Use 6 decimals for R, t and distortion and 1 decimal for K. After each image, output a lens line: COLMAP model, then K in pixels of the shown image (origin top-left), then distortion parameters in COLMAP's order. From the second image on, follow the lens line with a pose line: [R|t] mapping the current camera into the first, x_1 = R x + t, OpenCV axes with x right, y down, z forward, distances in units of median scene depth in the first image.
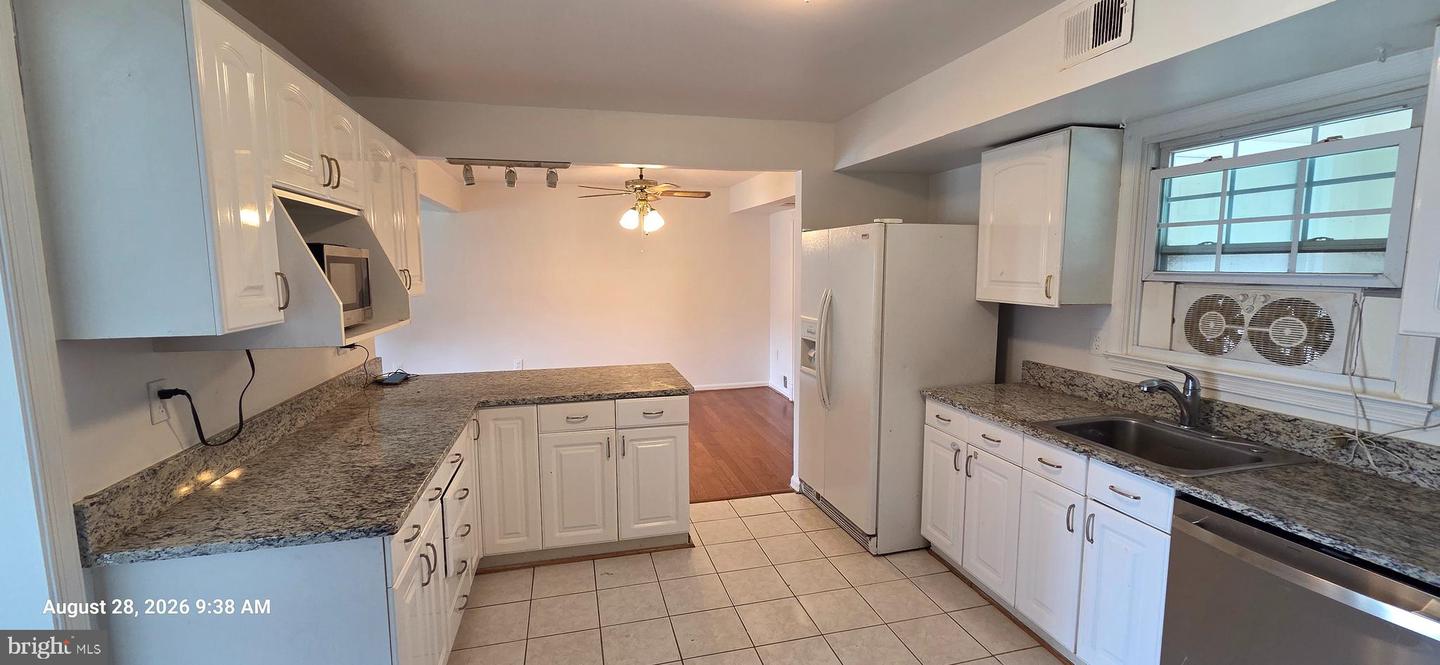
lens RADIAL K [[589.8, 0, 717.0], [0, 589.8, 334.2], [0, 0, 1]] dist [0.000020, 0.000127]
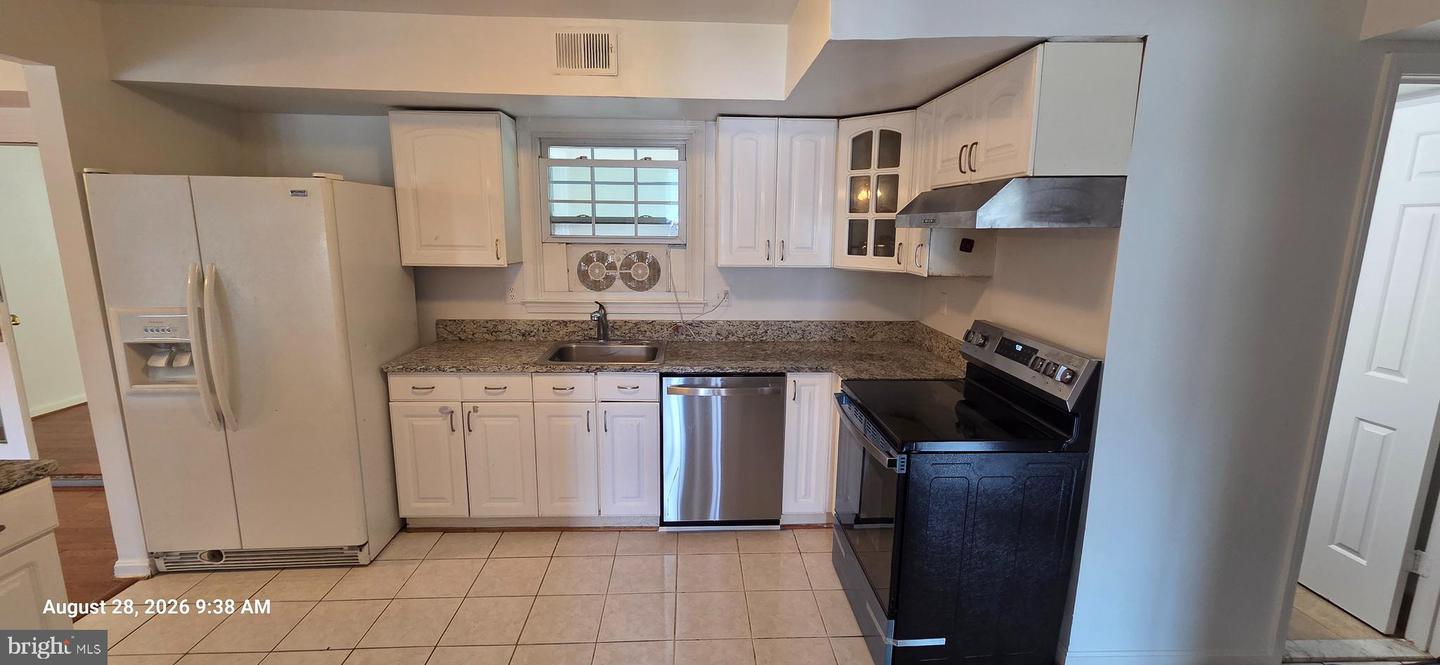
lens RADIAL K [[589.8, 0, 714.1], [0, 589.8, 332.0], [0, 0, 1]] dist [0.000020, 0.000127]
pose [[0.199801, -0.167019, 0.965497, -0.532229], [0.103587, 0.983444, 0.148687, -0.051908], [-0.974346, 0.070305, 0.213794, 0.368547]]
